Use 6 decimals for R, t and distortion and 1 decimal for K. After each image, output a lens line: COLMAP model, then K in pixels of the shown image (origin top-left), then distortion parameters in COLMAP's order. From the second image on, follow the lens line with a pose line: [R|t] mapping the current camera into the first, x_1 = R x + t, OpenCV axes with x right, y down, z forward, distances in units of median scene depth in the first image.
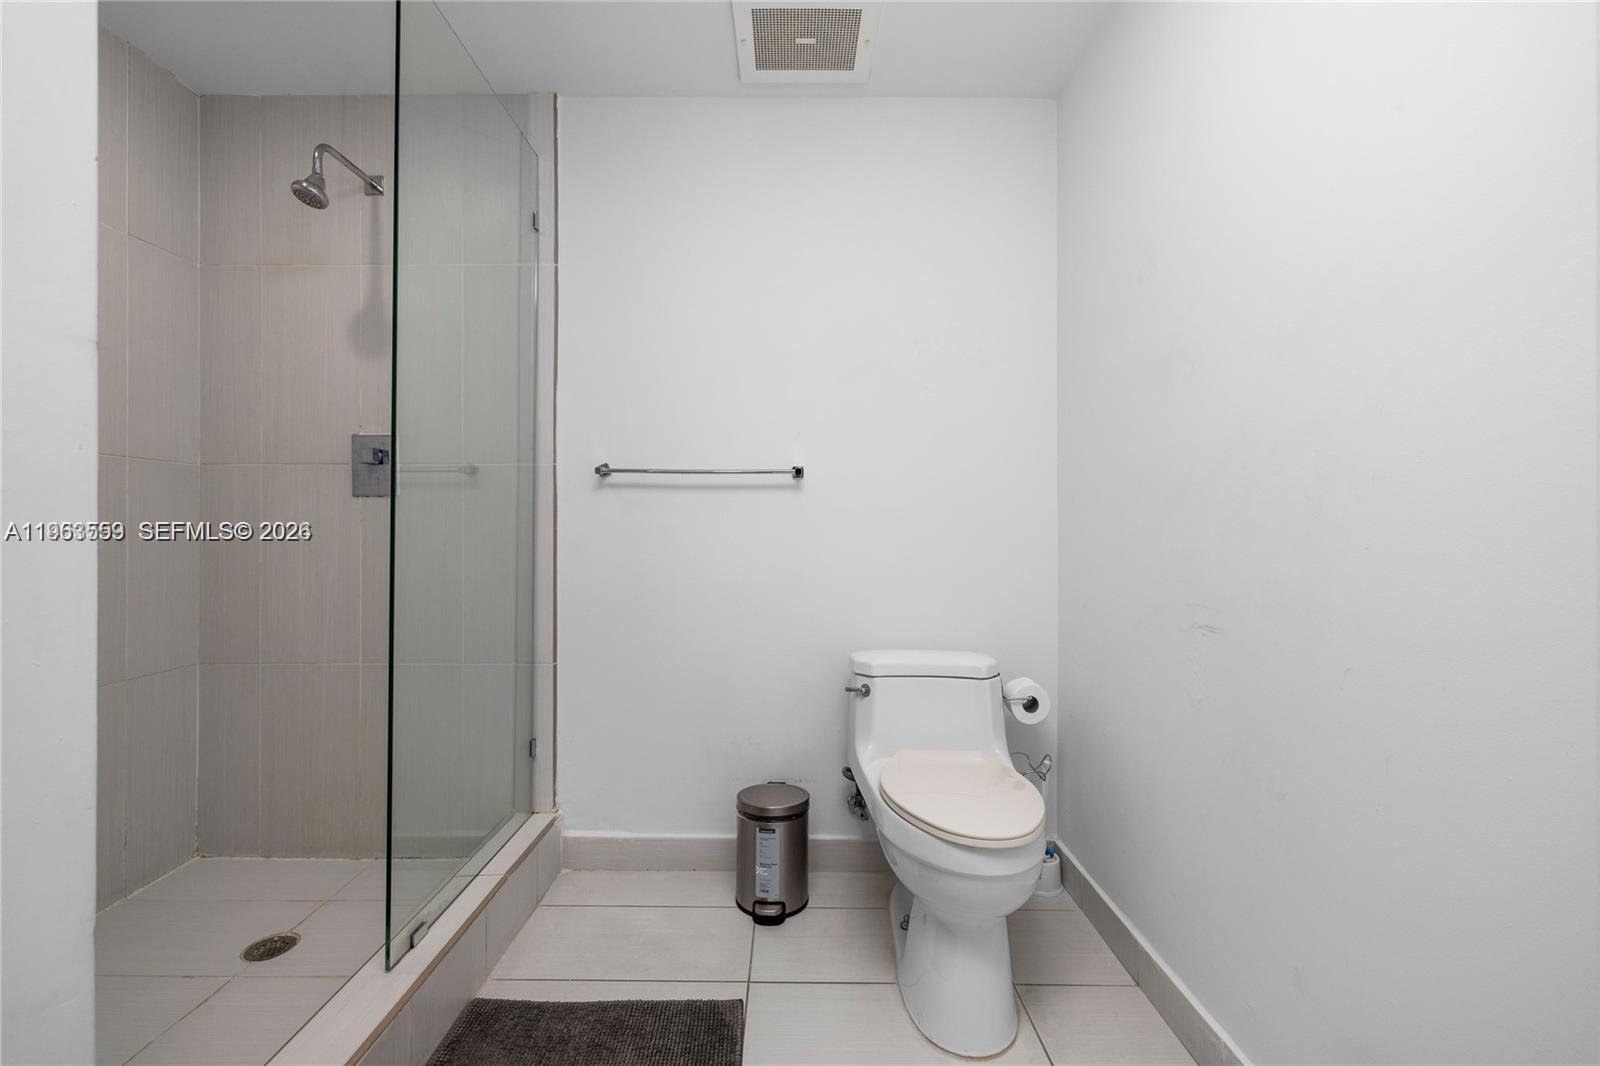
lens RADIAL K [[680.0, 0, 796.9], [0, 680.0, 526.3], [0, 0, 1]] dist [0.002006, 0.000011]
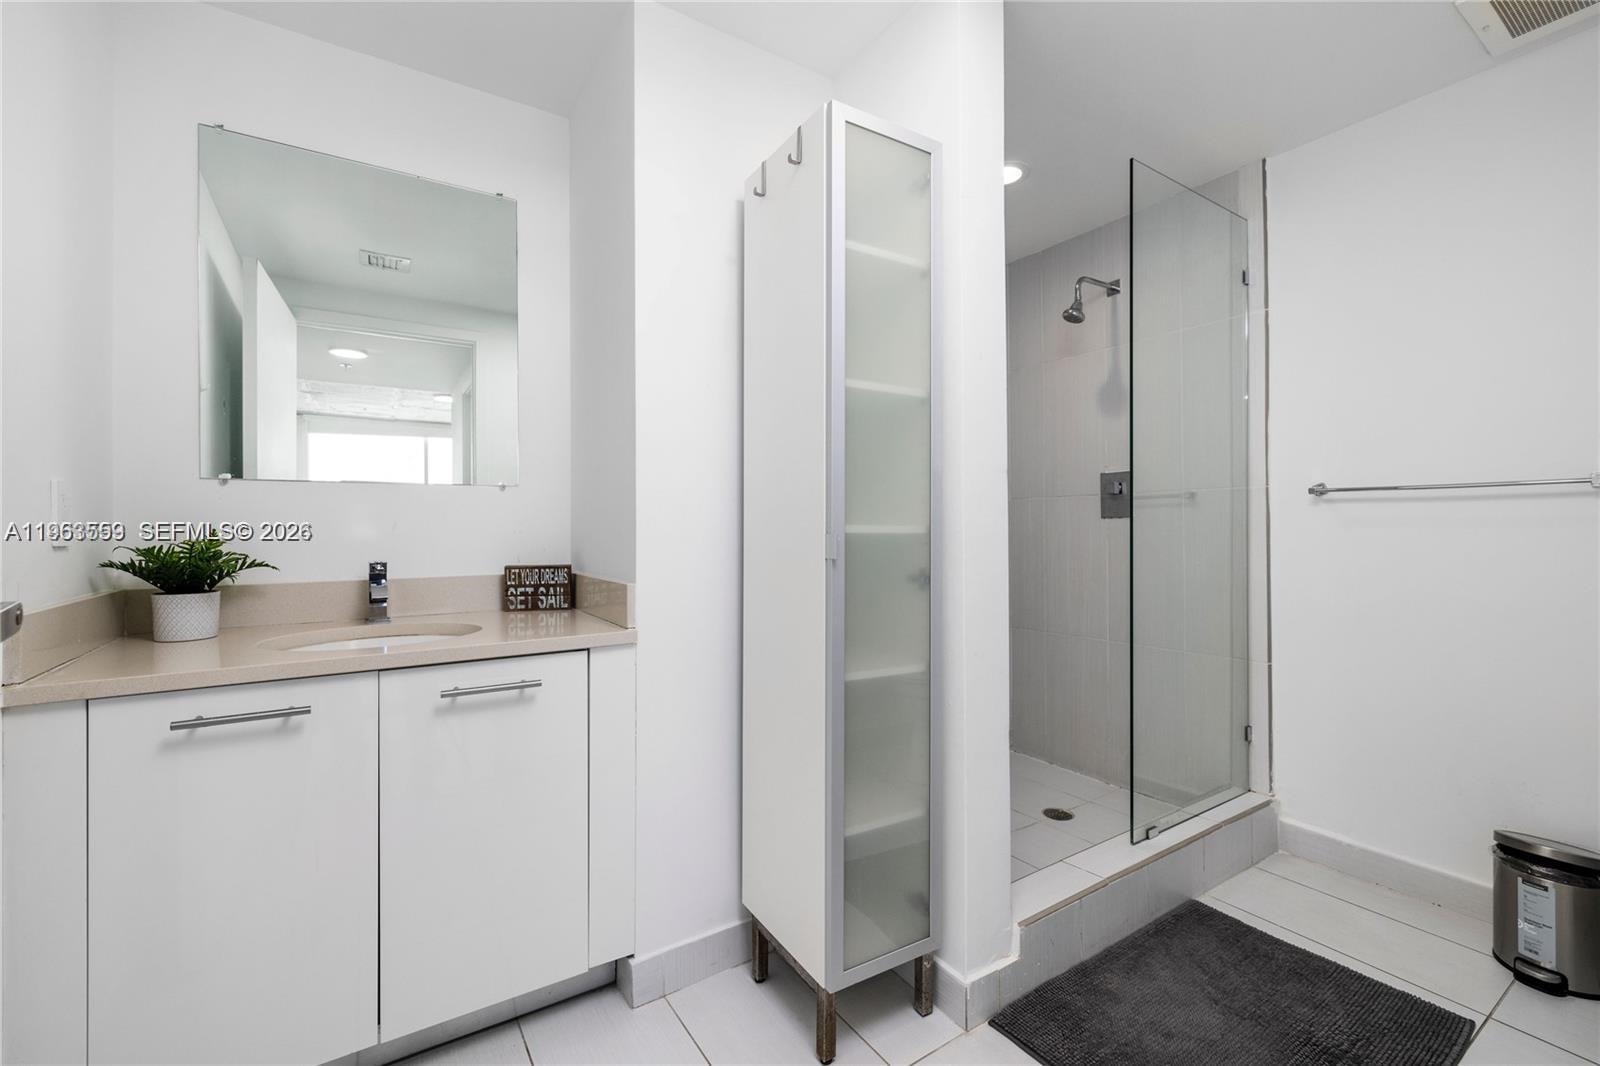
lens RADIAL K [[680.0, 0, 796.5], [0, 680.0, 523.7], [0, 0, 1]] dist [0.002006, 0.000011]
pose [[0.549959, -0.011905, -0.835107, 0.159916], [0.008167, 0.999927, -0.008876, -0.027102], [0.835152, -0.001939, 0.550016, -0.278557]]
